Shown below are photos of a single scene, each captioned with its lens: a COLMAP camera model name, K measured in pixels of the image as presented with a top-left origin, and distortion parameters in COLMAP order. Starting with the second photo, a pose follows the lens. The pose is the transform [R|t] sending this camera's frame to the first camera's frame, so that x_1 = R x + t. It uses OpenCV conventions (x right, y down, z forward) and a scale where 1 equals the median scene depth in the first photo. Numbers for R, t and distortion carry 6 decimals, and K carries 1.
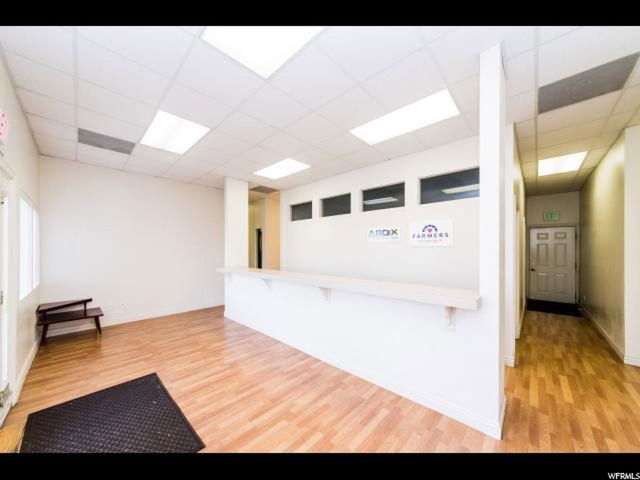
lens RADIAL K [[227.7, 0, 317.2], [0, 227.7, 241.1], [0, 0, 1]] dist [0.000453, 0.000035]
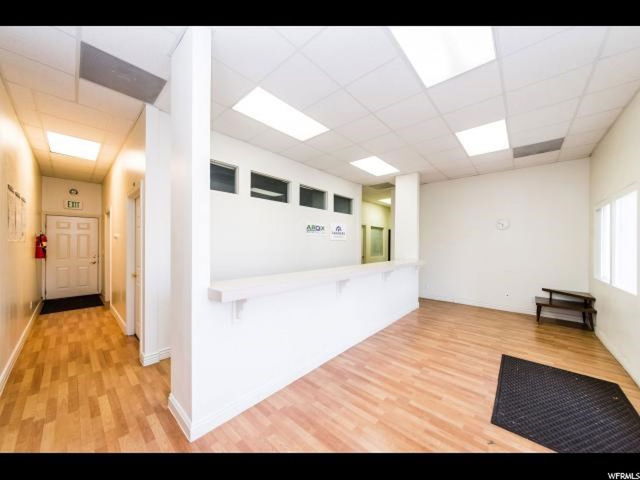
lens RADIAL K [[227.7, 0, 317.2], [0, 227.7, 241.1], [0, 0, 1]] dist [0.000453, 0.000035]
pose [[-0.019700, 0.001719, 0.999804, -1.254973], [-0.044807, 0.998992, -0.002600, 0.047054], [-0.998801, -0.044850, -0.019603, 1.408775]]
